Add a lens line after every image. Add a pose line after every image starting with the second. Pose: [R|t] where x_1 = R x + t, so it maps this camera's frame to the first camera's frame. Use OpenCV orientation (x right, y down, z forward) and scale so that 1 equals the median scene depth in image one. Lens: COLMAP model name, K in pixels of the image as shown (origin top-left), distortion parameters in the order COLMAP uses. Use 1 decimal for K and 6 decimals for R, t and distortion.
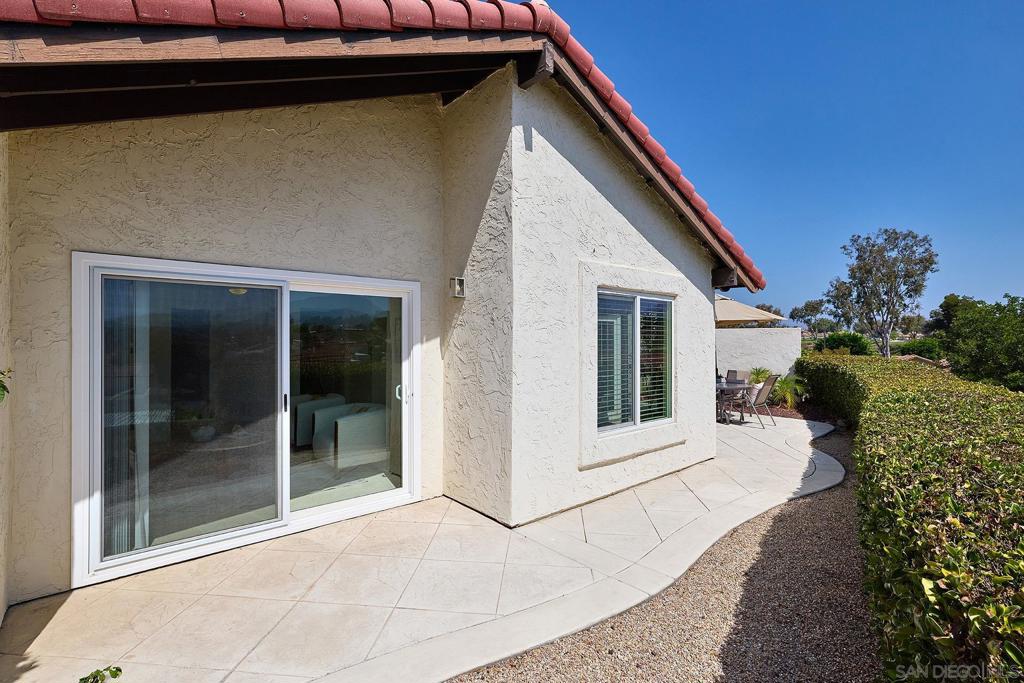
lens RADIAL K [[461.7, 0, 511.9], [0, 461.7, 341.0], [0, 0, 1]] dist [0.003231, -0.000464]
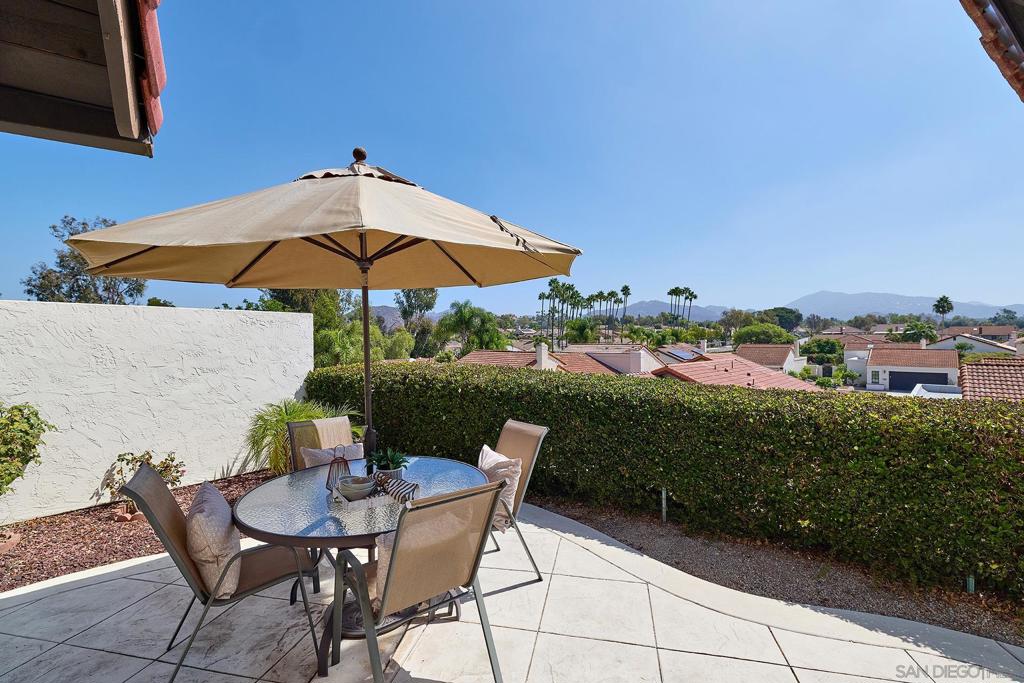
lens RADIAL K [[461.7, 0, 502.3], [0, 461.7, 336.6], [0, 0, 1]] dist [0.003231, -0.000464]
pose [[0.124560, 0.006511, 0.992191, 0.005689], [0.005393, 0.999959, -0.007239, 0.000135], [-0.992197, 0.006252, 0.124520, 0.113451]]
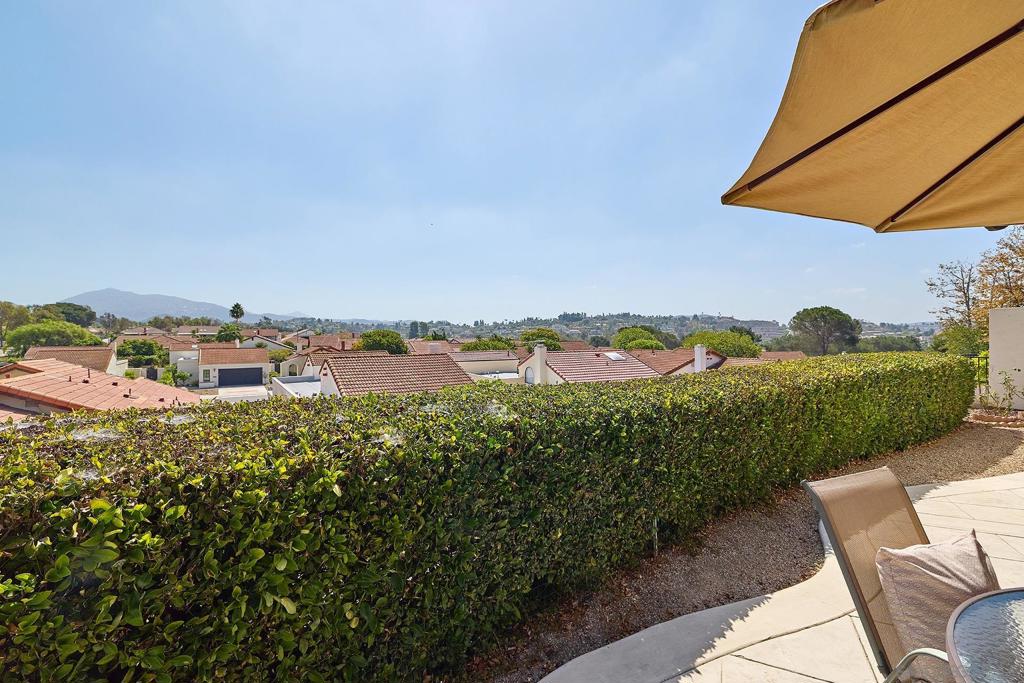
lens RADIAL K [[451.4, 0, 503.4], [0, 451.4, 338.2], [0, 0, 1]] dist [0.000857, 0.000305]
pose [[-0.937481, 0.007786, 0.347950, 0.065036], [0.010590, 0.999925, 0.006158, 0.000505], [-0.347876, 0.009458, -0.937493, 0.142724]]
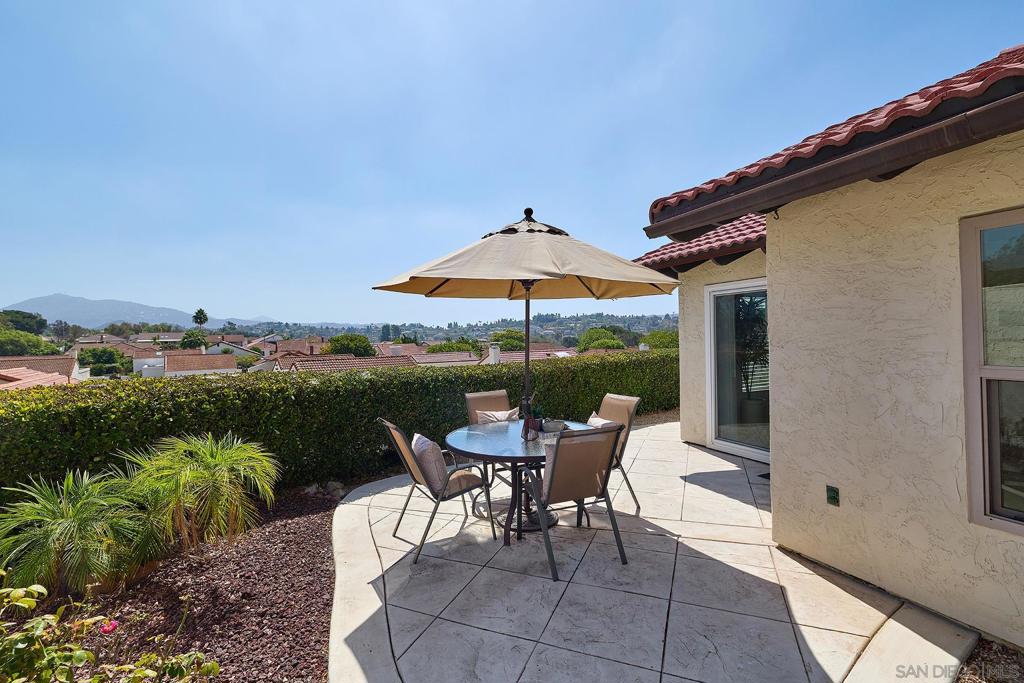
lens RADIAL K [[461.7, 0, 506.6], [0, 461.7, 340.2], [0, 0, 1]] dist [0.003231, -0.000464]
pose [[-0.955249, 0.022516, 0.294943, 0.034864], [0.026057, 0.999628, 0.008082, 0.000207], [-0.294652, 0.015405, -0.955481, 0.175352]]
